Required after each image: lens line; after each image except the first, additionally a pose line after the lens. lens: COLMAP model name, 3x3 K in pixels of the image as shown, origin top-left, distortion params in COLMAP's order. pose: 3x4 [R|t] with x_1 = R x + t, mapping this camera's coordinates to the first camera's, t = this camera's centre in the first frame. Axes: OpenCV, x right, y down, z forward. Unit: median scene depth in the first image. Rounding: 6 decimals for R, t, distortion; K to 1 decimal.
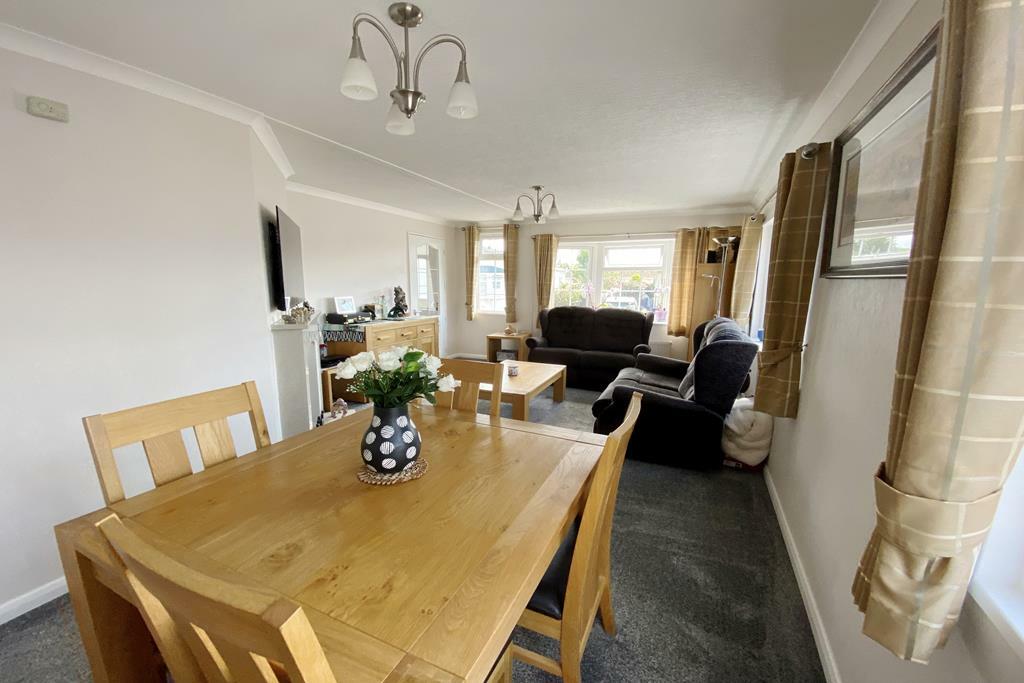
lens RADIAL K [[413.2, 0, 514.2], [0, 413.2, 358.4], [0, 0, 1]] dist [0.088019, -0.021768]
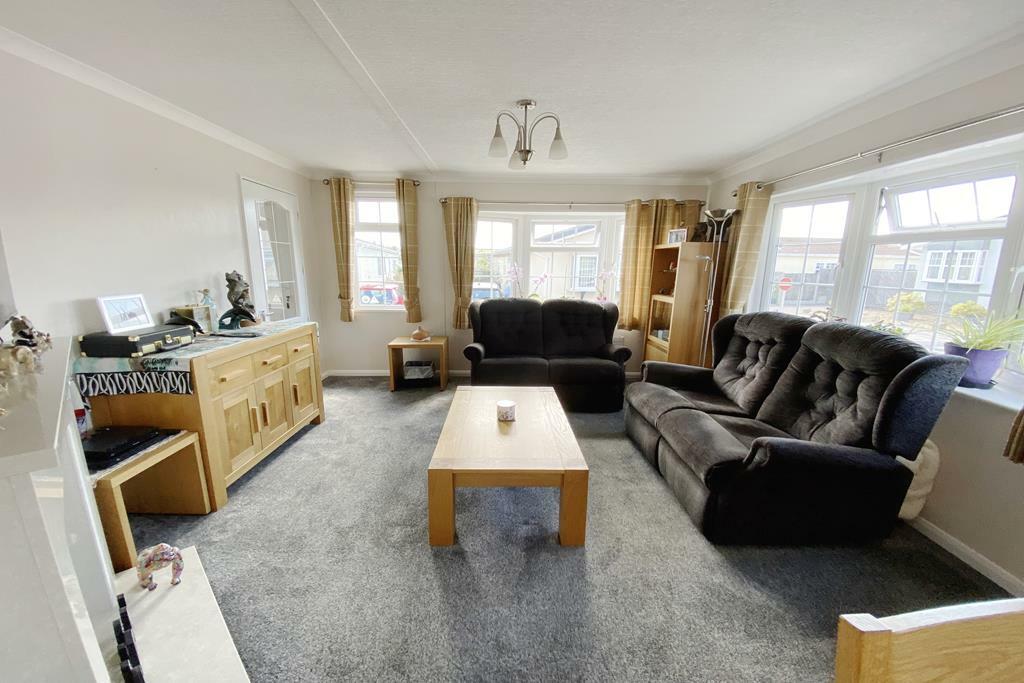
lens RADIAL K [[412.2, 0, 512.0], [0, 412.2, 363.6], [0, 0, 1]] dist [0.026139, -0.021705]
pose [[0.912913, -0.093923, 0.397200, -0.171324], [0.074185, 0.995136, 0.064808, -0.059892], [-0.401355, -0.029698, 0.915441, 0.345364]]
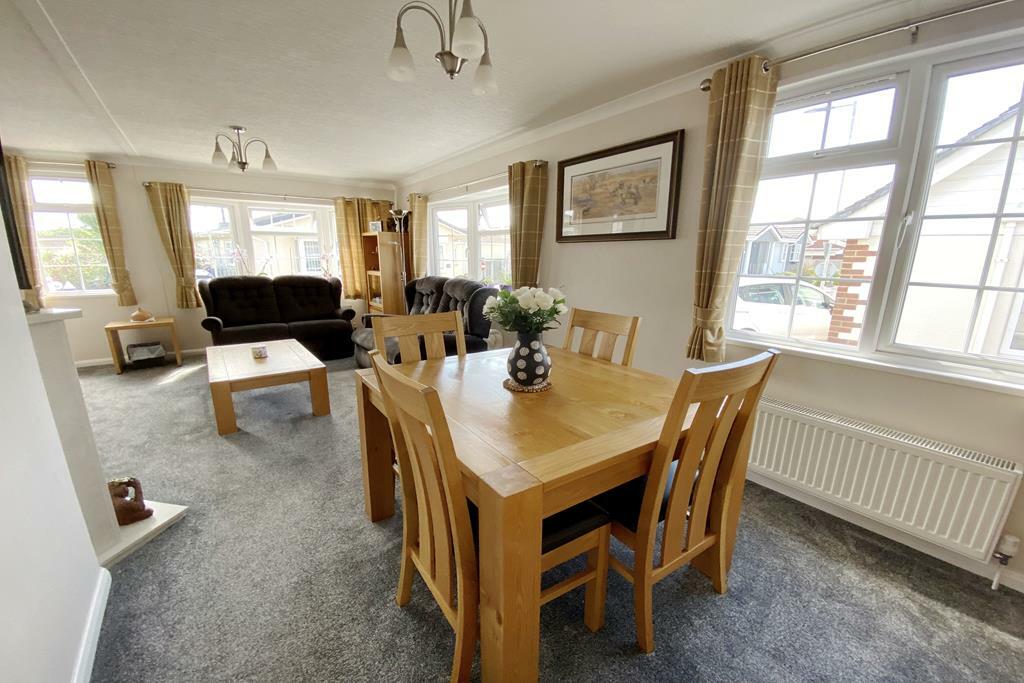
lens RADIAL K [[412.2, 0, 512.0], [0, 412.2, 363.6], [0, 0, 1]] dist [0.026139, -0.021705]
pose [[0.518365, -0.223985, 0.825305, -0.332156], [0.157804, 0.973569, 0.165108, -0.003263], [-0.840473, 0.044650, 0.540010, 0.091247]]
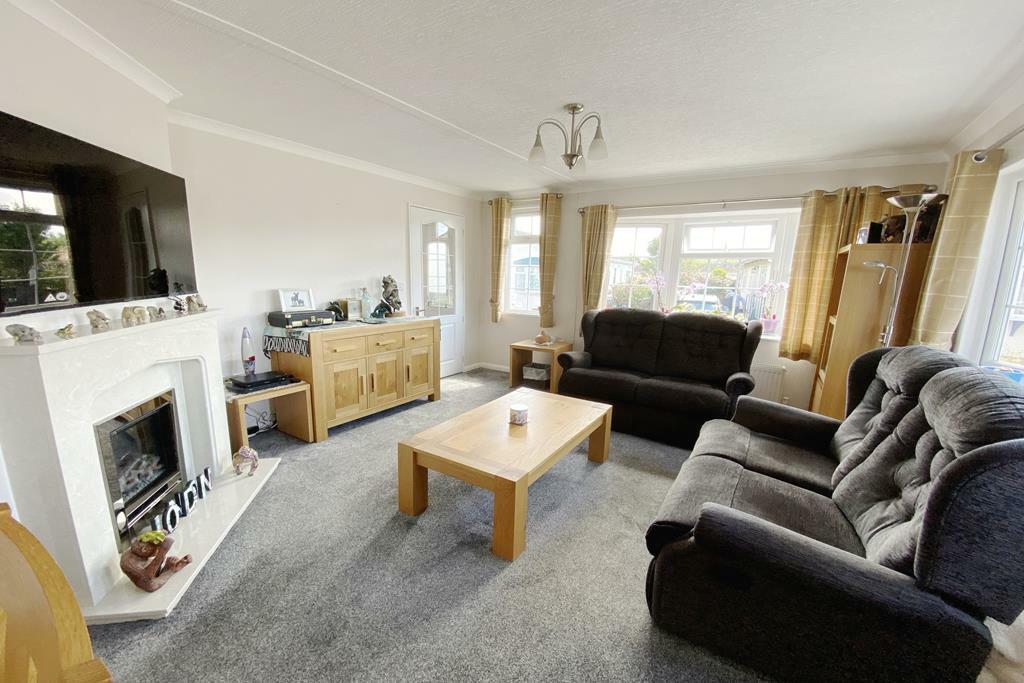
lens RADIAL K [[412.2, 0, 512.0], [0, 412.2, 363.6], [0, 0, 1]] dist [0.026139, -0.021705]
pose [[0.986249, 0.047627, -0.158256, 0.061670], [-0.043599, 0.998633, 0.028831, -0.048315], [0.159413, -0.021535, 0.986977, 0.309125]]
